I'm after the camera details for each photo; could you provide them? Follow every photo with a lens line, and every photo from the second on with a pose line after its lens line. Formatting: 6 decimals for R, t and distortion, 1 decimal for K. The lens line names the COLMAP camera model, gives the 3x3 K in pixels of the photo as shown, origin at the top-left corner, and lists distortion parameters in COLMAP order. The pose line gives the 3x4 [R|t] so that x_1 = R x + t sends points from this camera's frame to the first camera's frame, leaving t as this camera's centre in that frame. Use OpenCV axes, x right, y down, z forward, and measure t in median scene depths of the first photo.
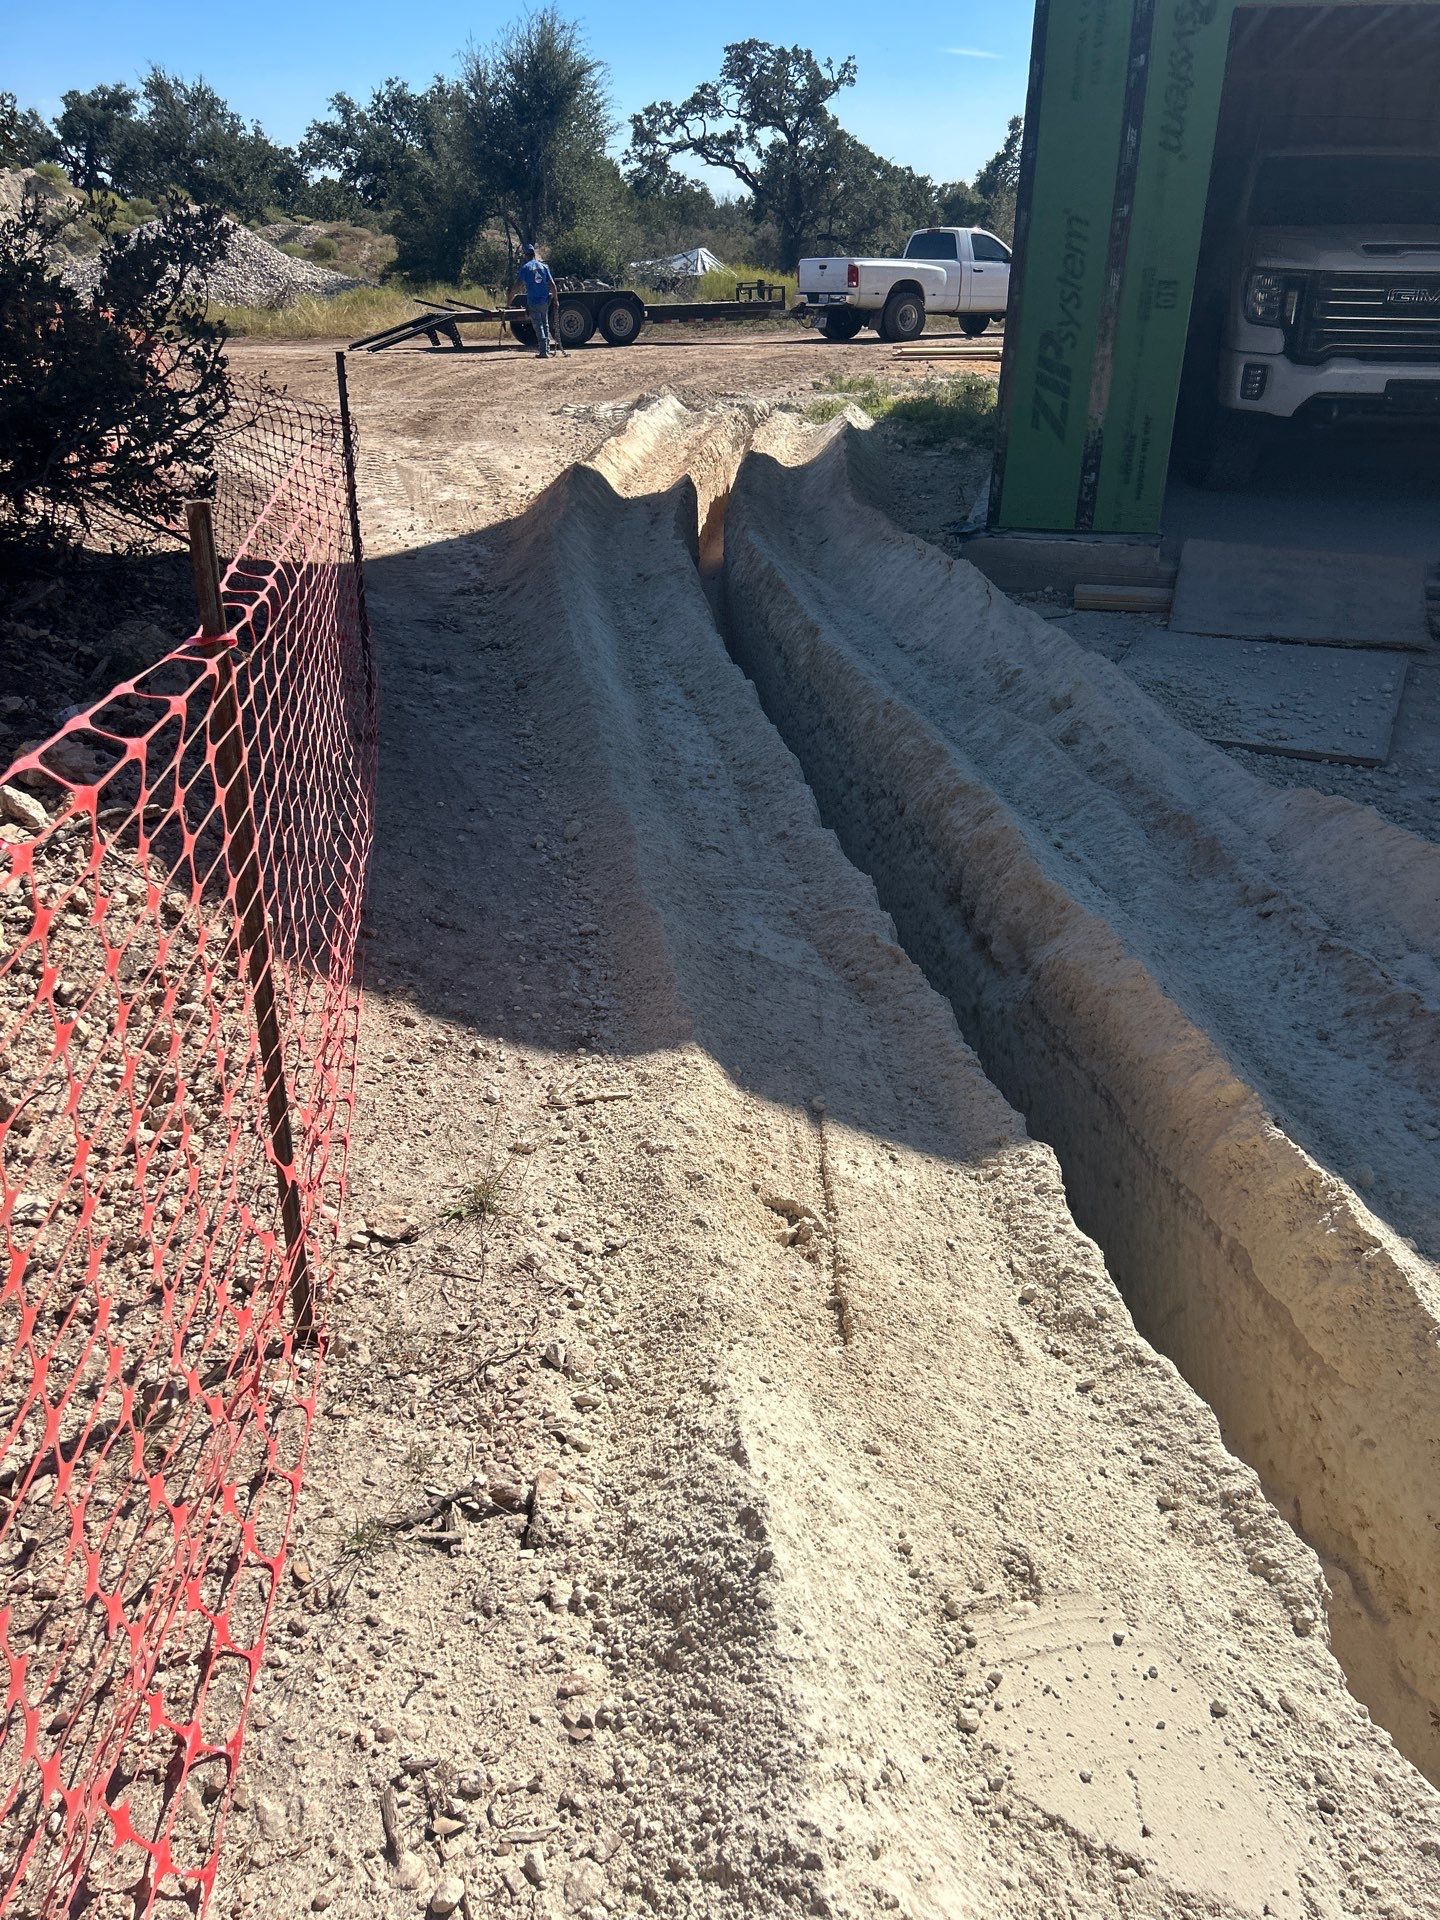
lens RADIAL K [[1368.3, 0, 720.0], [0, 1368.3, 960.0], [0, 0, 1]] dist [0.059198, -0.048308]
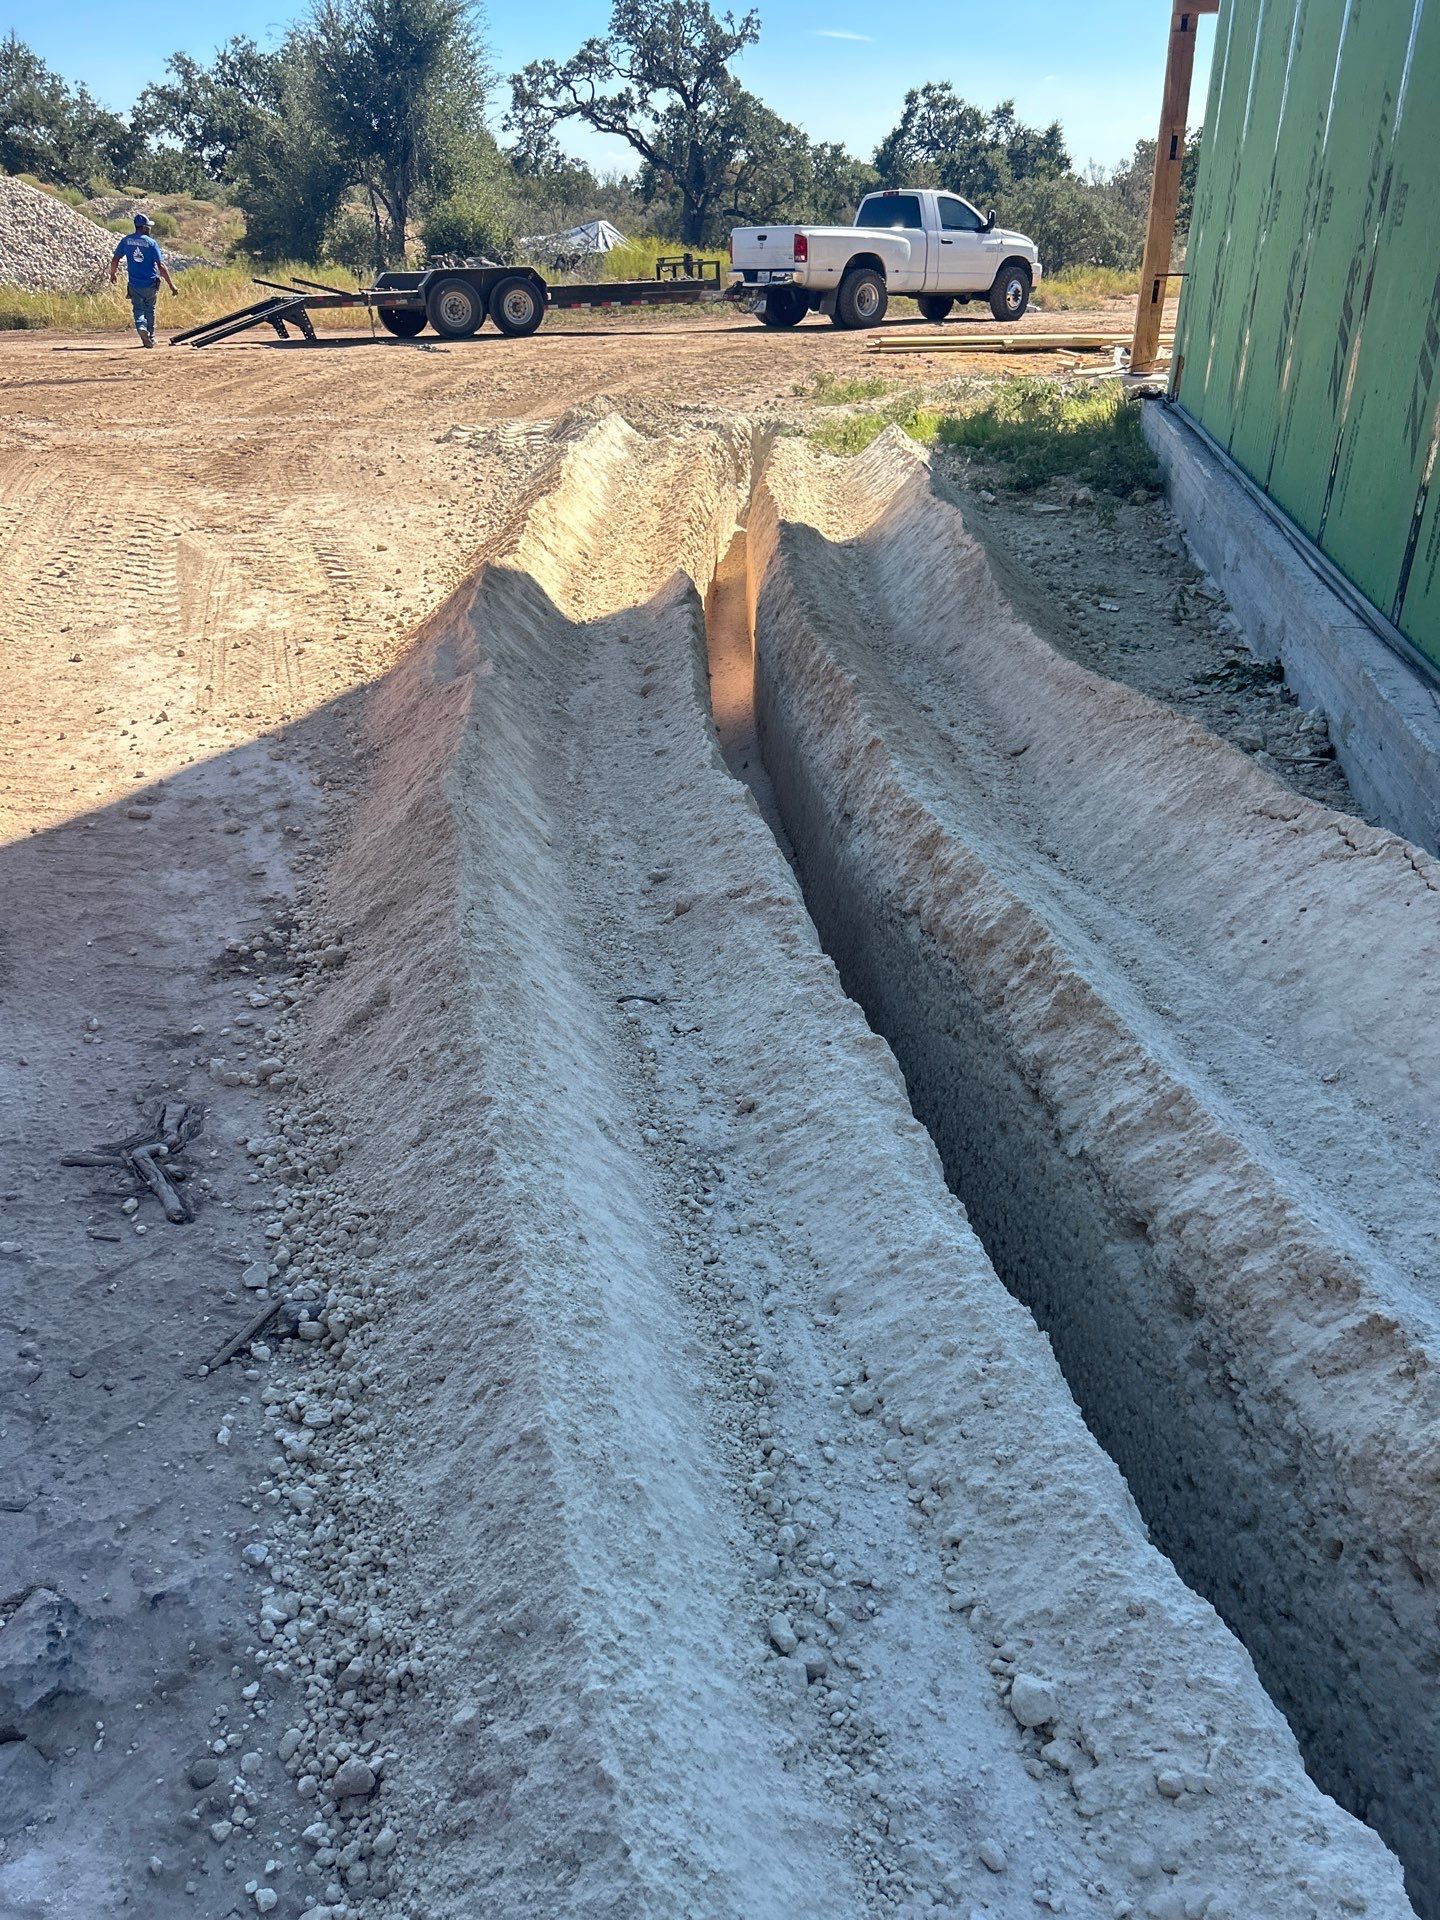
lens RADIAL K [[1368.3, 0, 720.0], [0, 1368.3, 960.0], [0, 0, 1]] dist [0.059198, -0.048308]
pose [[0.996987, -0.039867, 0.066536, -0.012520], [0.039293, 0.999179, 0.009905, -0.046924], [-0.066877, -0.007260, 0.997735, 0.102754]]
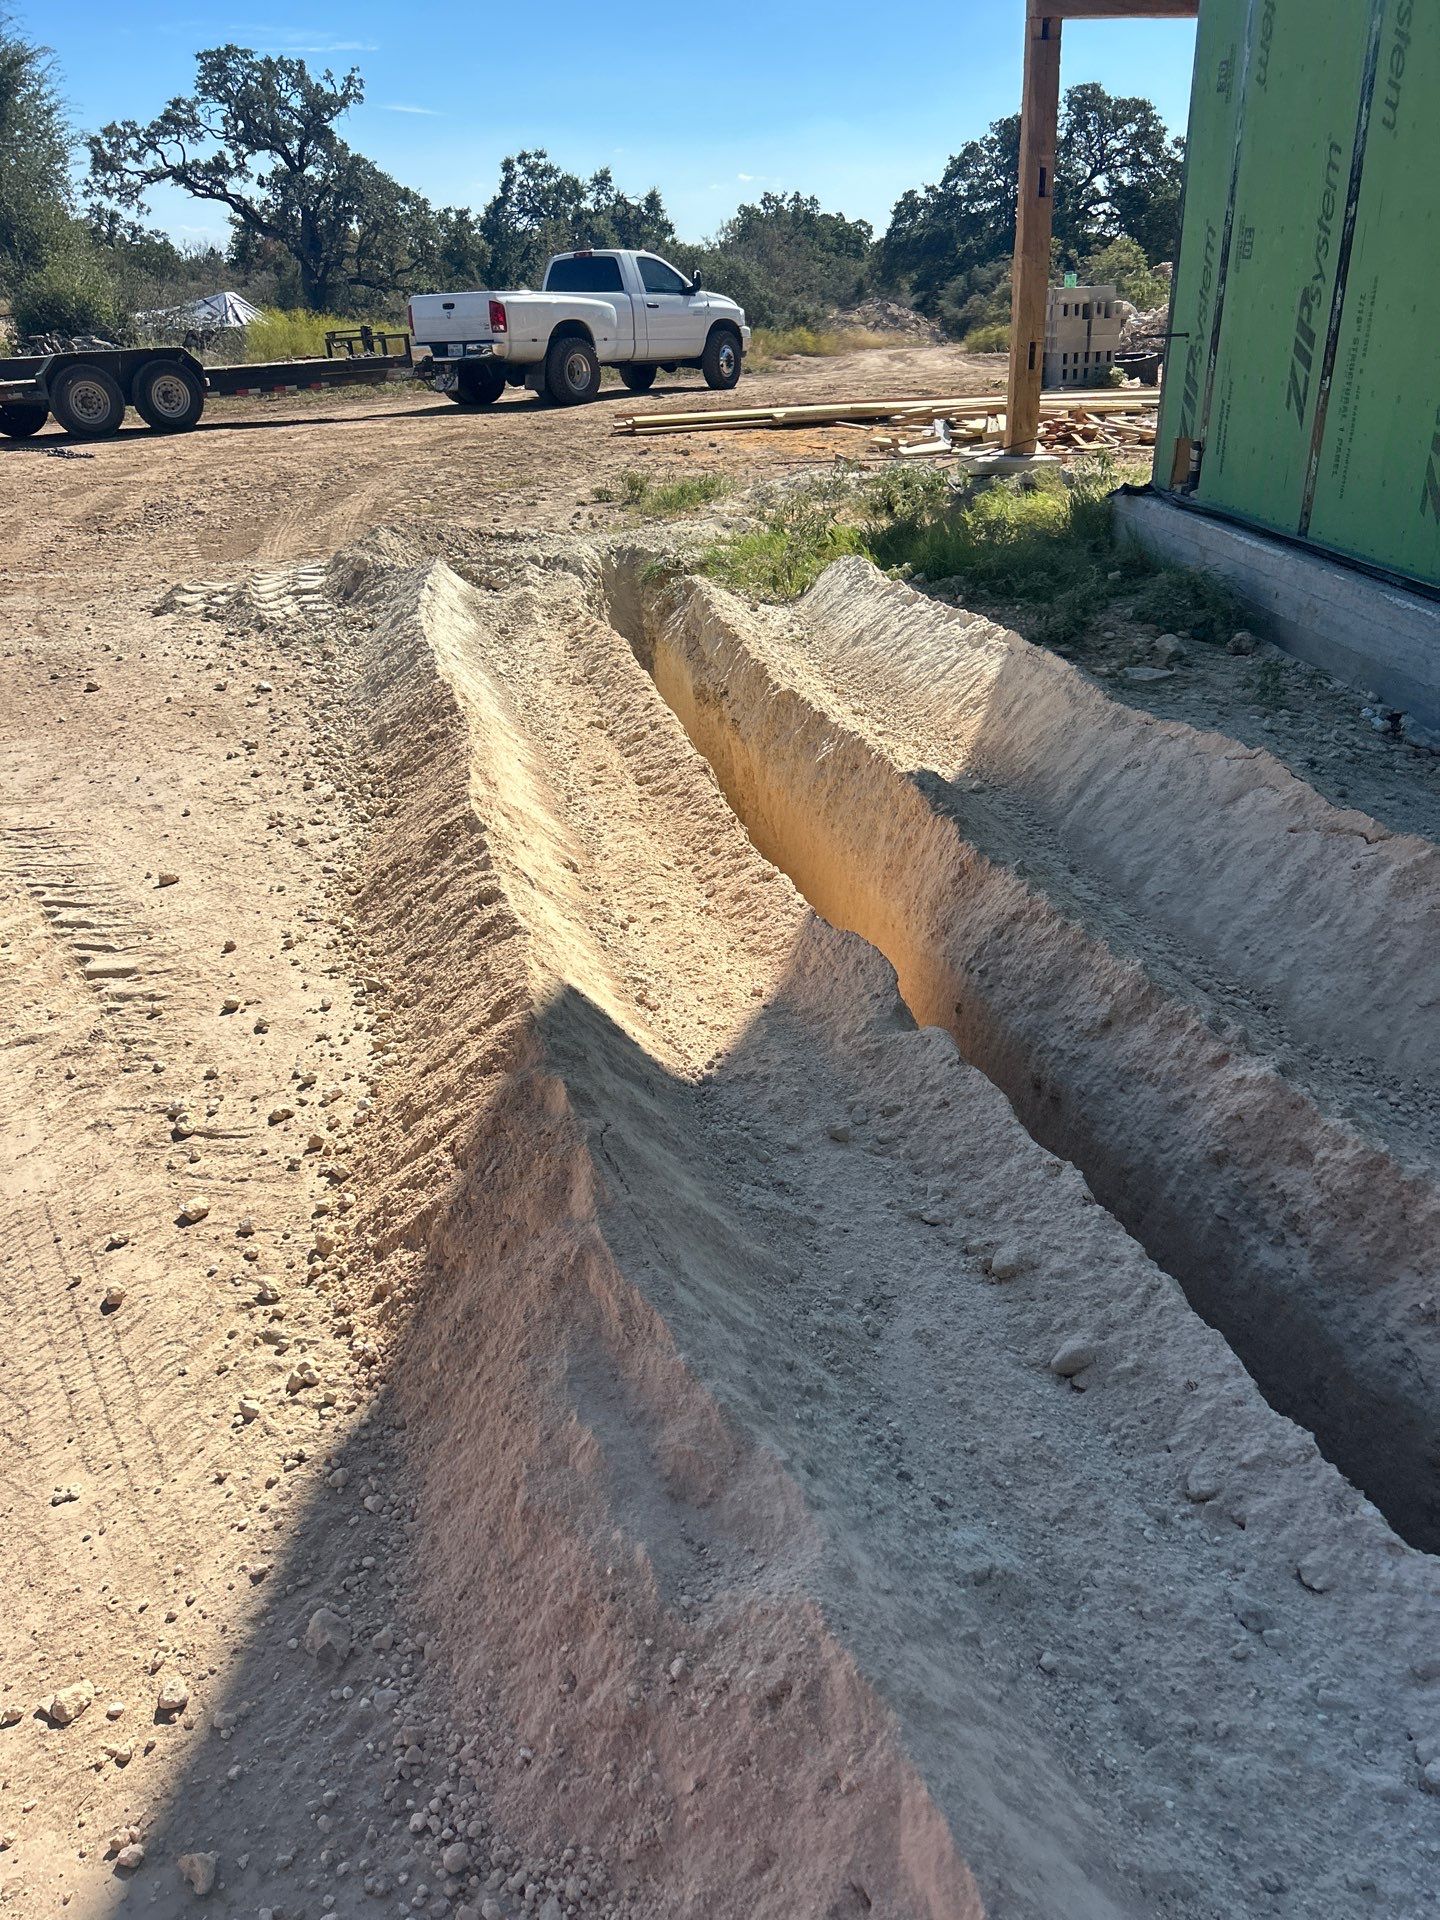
lens RADIAL K [[1362.9, 0, 696.9], [0, 1362.9, 958.9], [0, 0, 1]] dist [0.066362, -0.056137]
pose [[0.946847, -0.164743, 0.276298, -0.031834], [0.172800, 0.984945, -0.004897, -0.082572], [-0.271332, 0.052381, 0.961059, 0.171908]]
